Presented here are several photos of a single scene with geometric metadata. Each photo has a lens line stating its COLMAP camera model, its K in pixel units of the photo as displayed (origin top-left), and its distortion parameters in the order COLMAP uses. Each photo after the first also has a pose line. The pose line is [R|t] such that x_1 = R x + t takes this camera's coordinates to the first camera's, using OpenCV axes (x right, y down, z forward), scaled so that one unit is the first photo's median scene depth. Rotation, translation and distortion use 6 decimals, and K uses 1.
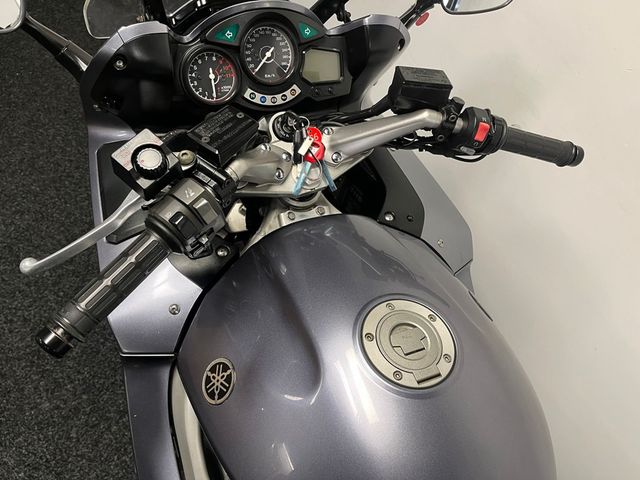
lens RADIAL K [[485.5, 0, 320.0], [0, 485.5, 240.0], [0, 0, 1]] dist [0.074610, -0.106354]
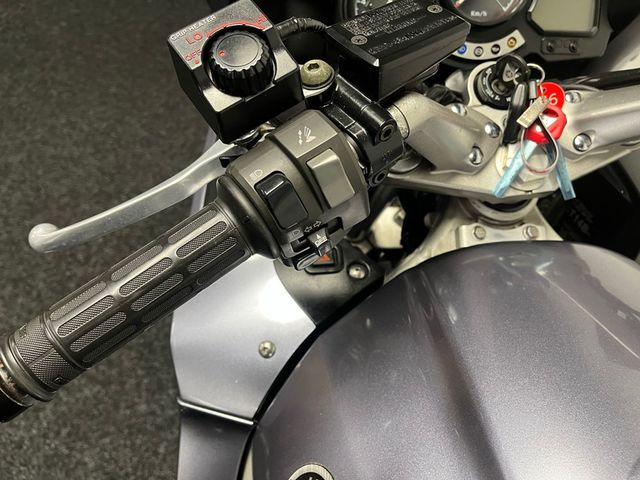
lens RADIAL K [[485.5, 0, 320.0], [0, 485.5, 240.0], [0, 0, 1]] dist [0.074610, -0.106354]
pose [[0.941616, 0.157287, -0.297691, -0.067246], [-0.172398, 0.984709, -0.025028, 0.009258], [0.289203, 0.074888, 0.954334, 0.388386]]
